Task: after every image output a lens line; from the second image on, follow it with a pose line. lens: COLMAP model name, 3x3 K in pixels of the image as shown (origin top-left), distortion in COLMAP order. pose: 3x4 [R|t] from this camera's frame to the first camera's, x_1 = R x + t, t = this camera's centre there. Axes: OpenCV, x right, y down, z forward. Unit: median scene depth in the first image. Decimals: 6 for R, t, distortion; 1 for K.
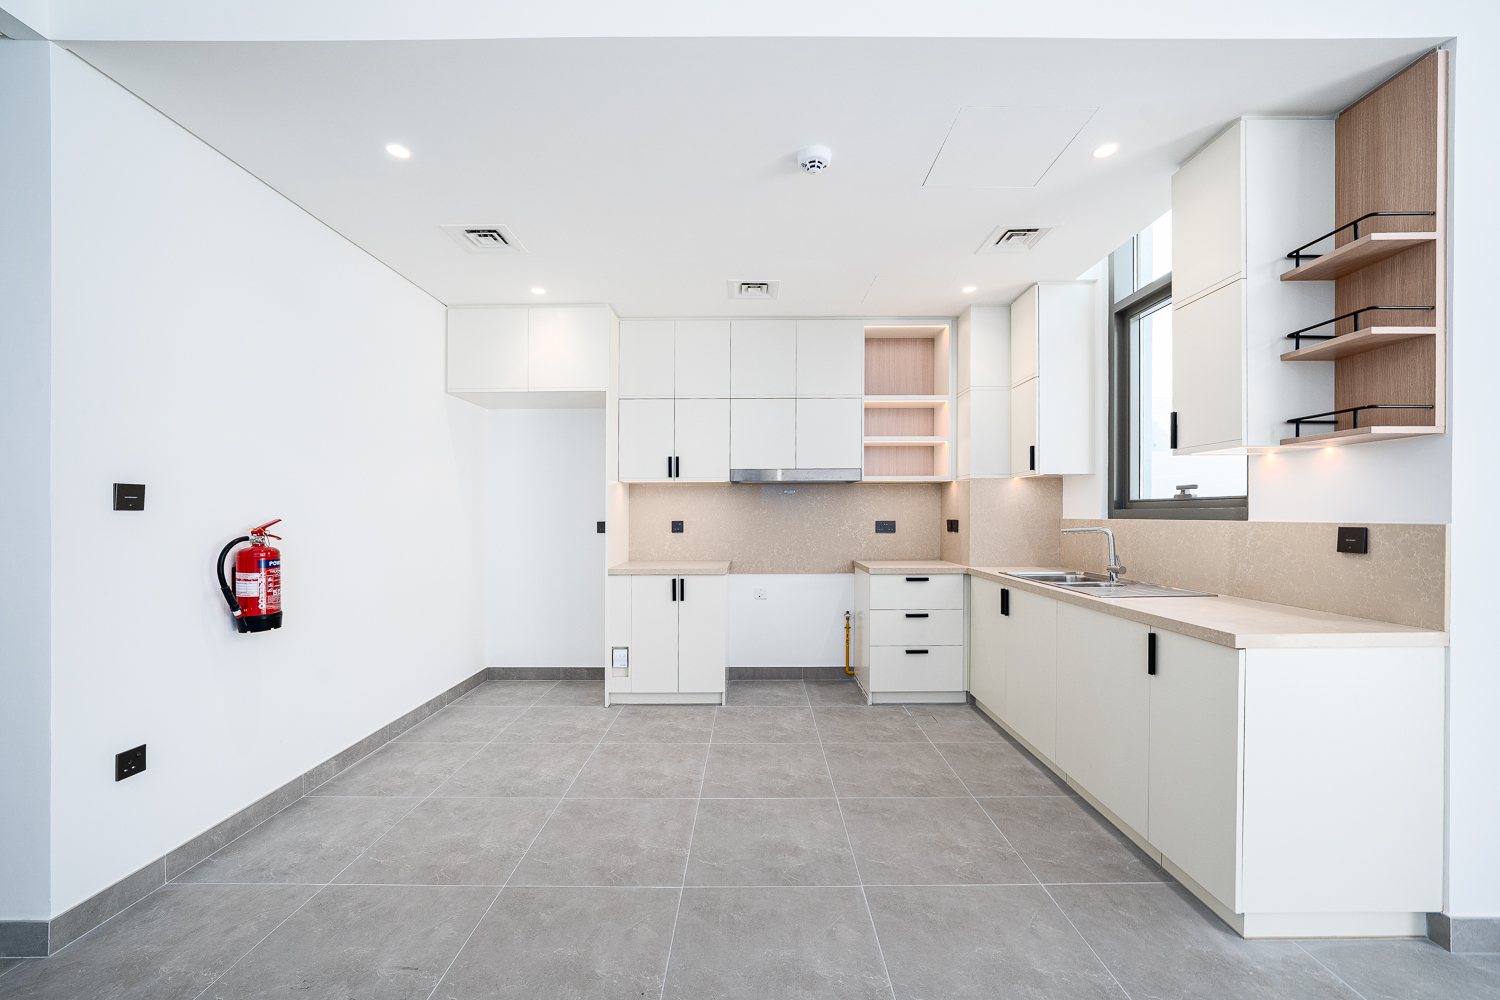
lens RADIAL K [[589.7, 0, 744.1], [0, 589.7, 508.2], [0, 0, 1]] dist [-0.009225, 0.000946]
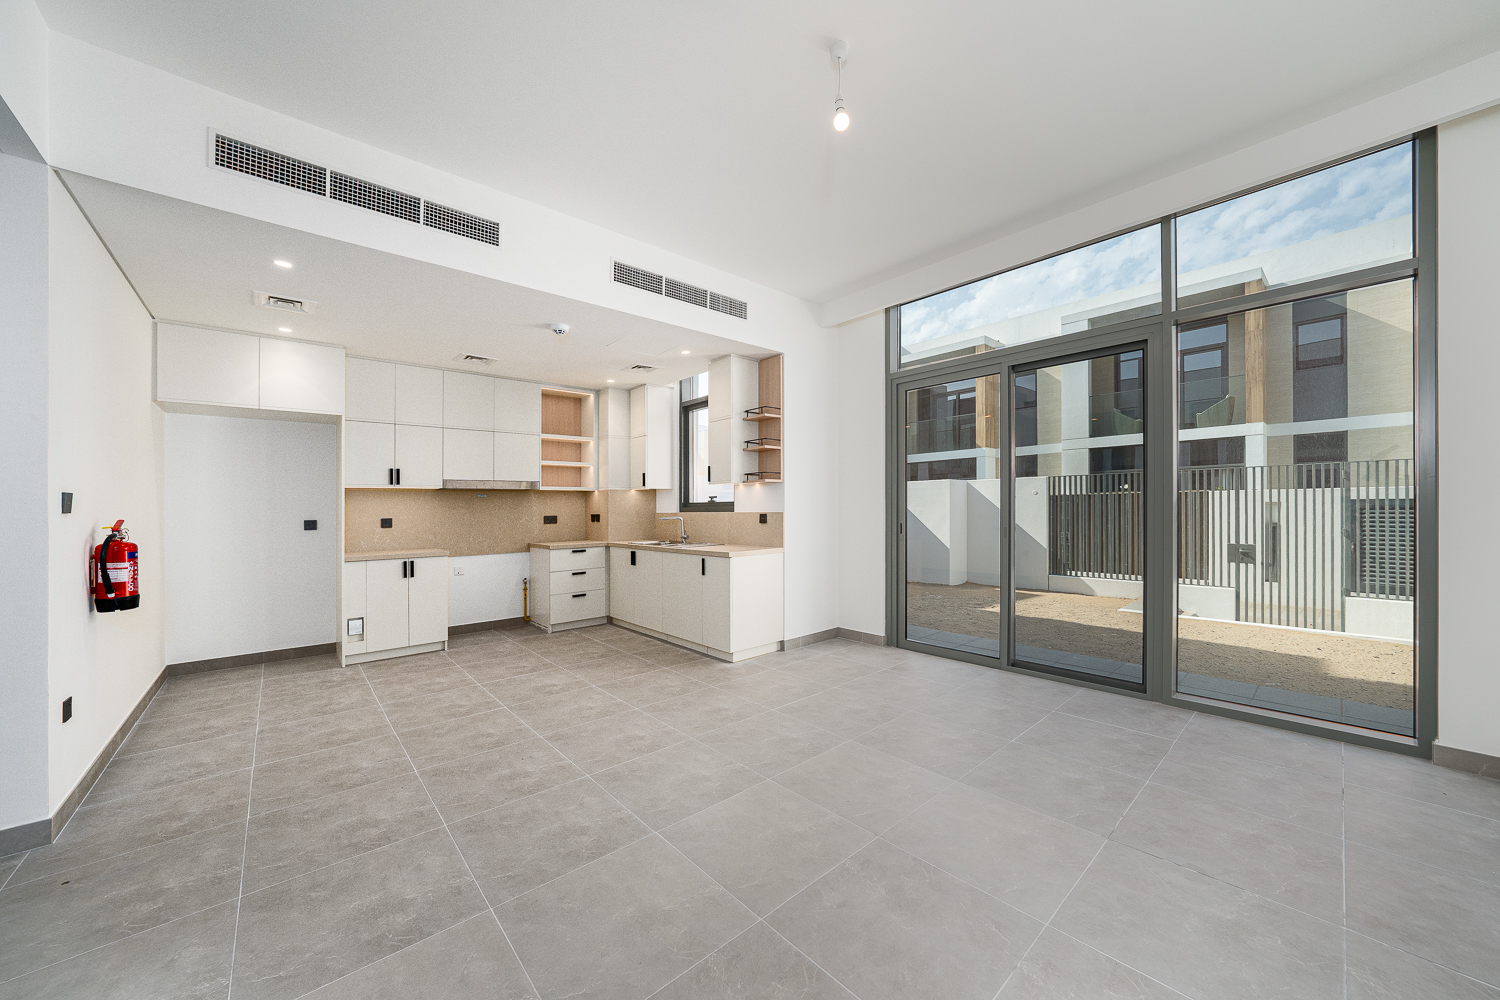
lens RADIAL K [[529.9, 0, 764.8], [0, 529.9, 508.5], [0, 0, 1]] dist [-0.010243, 0.000155]
pose [[0.727513, -0.007068, 0.686058, -0.399916], [0.004285, 0.999974, 0.005758, -0.004062], [-0.686081, -0.001249, 0.727524, -0.496132]]
